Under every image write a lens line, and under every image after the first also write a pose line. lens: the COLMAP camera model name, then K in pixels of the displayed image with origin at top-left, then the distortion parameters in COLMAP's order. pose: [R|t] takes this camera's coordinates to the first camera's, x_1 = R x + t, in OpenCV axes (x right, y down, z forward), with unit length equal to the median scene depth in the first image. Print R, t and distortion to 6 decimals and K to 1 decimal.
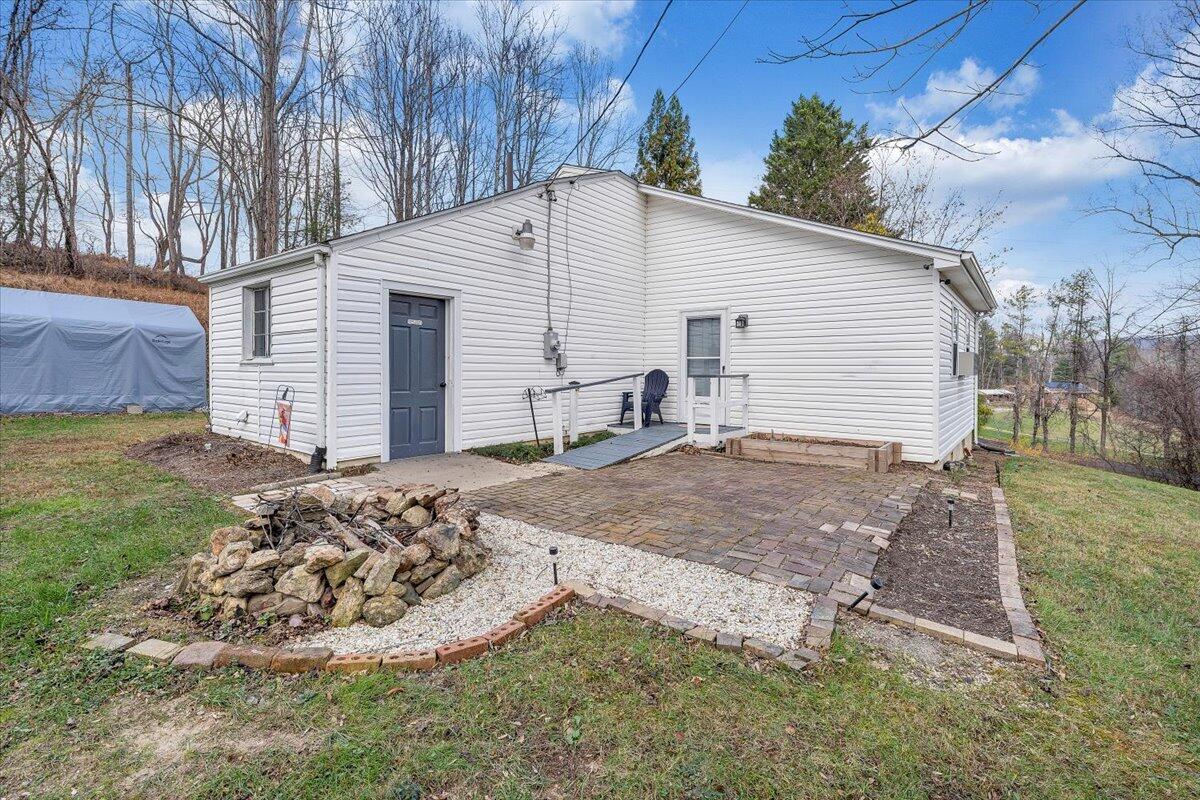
lens RADIAL K [[537.3, 0, 598.3], [0, 537.3, 387.4], [0, 0, 1]] dist [-0.003780, -0.000467]
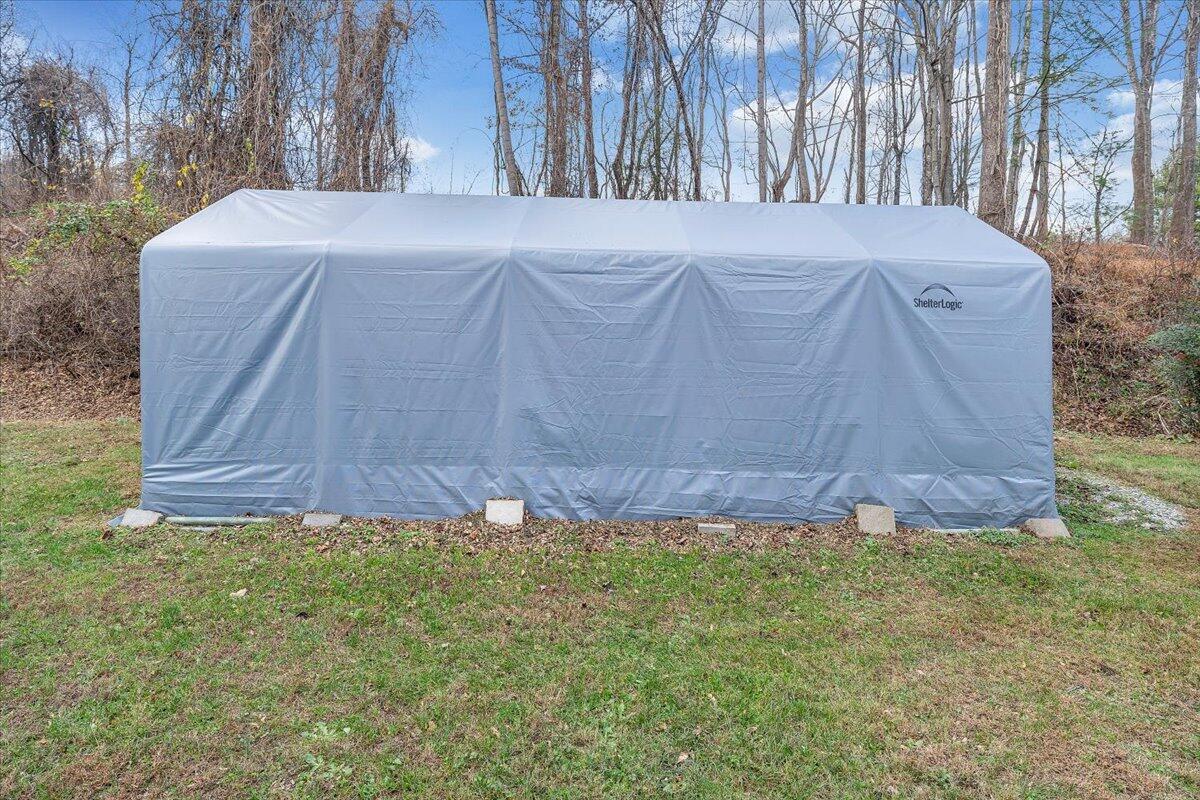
lens RADIAL K [[809.9, 0, 593.4], [0, 809.9, 363.9], [0, 0, 1]] dist [0.003515, 0.000312]
pose [[0.620652, 0.010611, -0.784014, -0.572146], [-0.011876, 0.999921, 0.004131, -0.050409], [0.783996, 0.006747, 0.620729, 0.546480]]
